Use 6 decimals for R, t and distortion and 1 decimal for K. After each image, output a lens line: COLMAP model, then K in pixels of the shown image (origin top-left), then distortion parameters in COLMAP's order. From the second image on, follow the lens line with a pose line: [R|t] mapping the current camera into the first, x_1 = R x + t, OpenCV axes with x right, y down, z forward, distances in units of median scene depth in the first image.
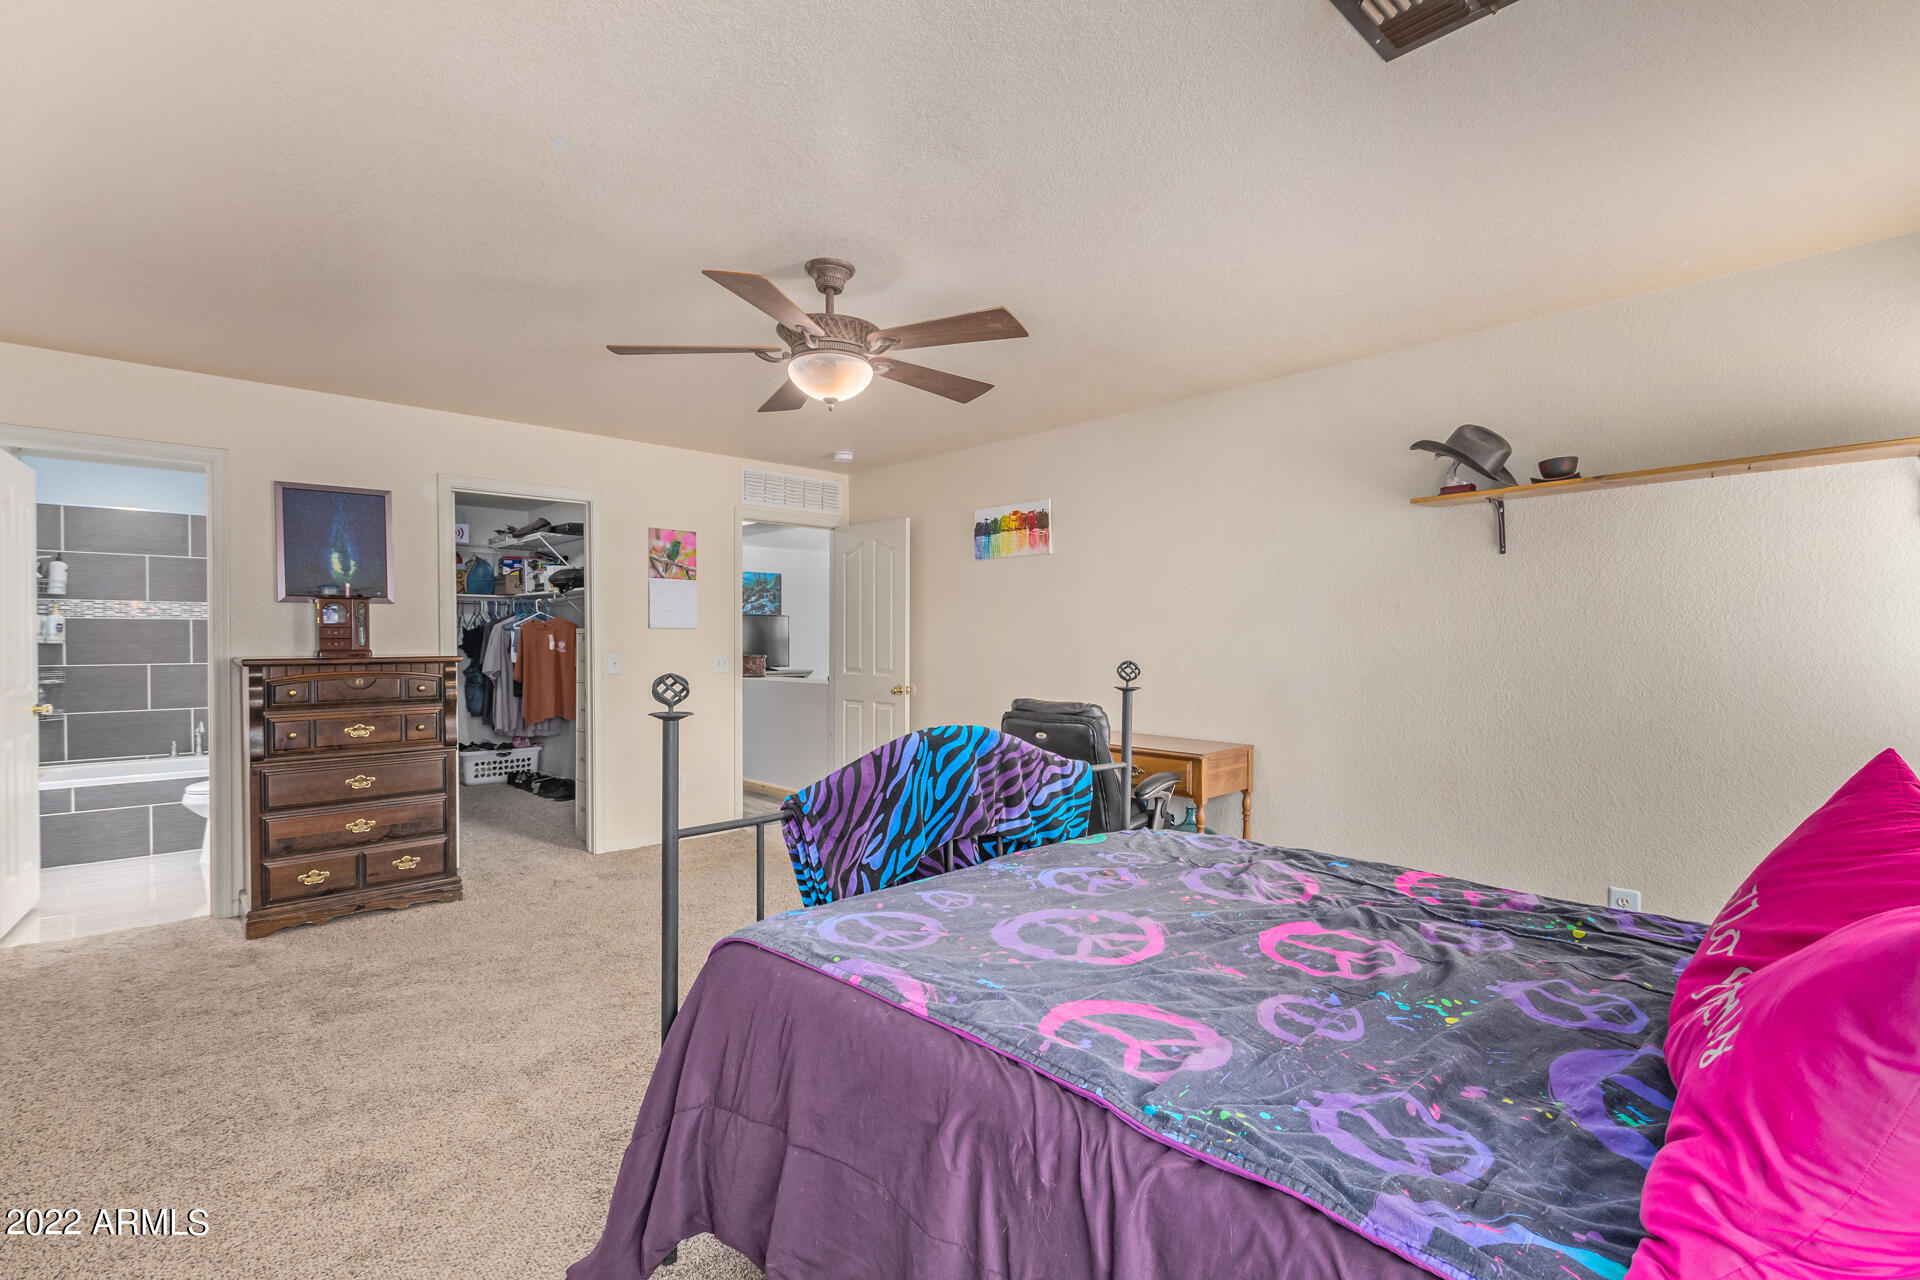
lens RADIAL K [[890.8, 0, 956.8], [0, 890.8, 645.0], [0, 0, 1]] dist [0.004912, 0.000143]
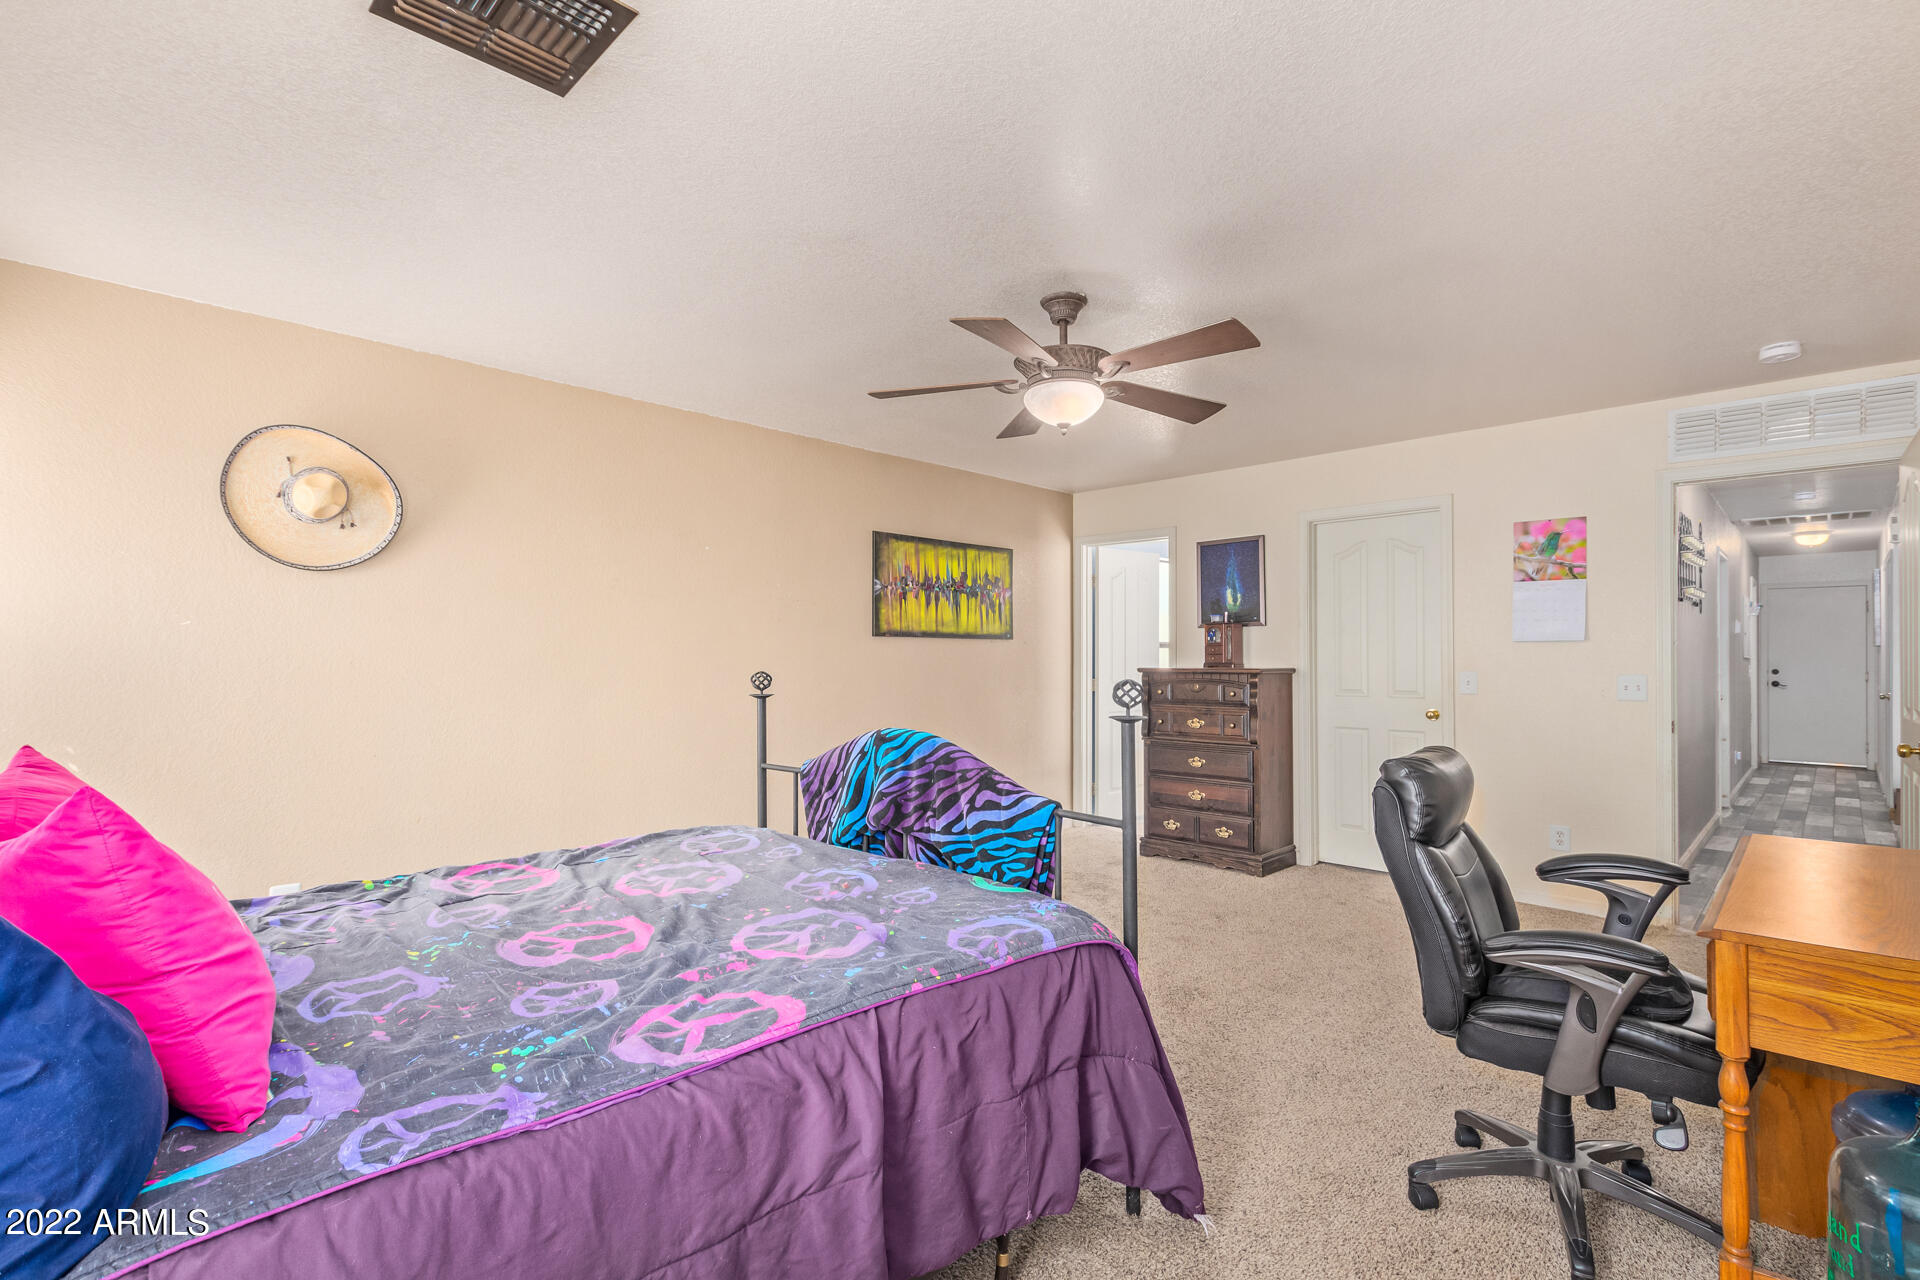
lens RADIAL K [[890.8, 0, 956.8], [0, 890.8, 645.0], [0, 0, 1]] dist [0.004912, 0.000143]
pose [[0.041256, -0.011475, -0.999083, 0.631732], [-0.009177, 0.999888, -0.011864, -0.001206], [0.999106, 0.009658, 0.041146, 0.580491]]
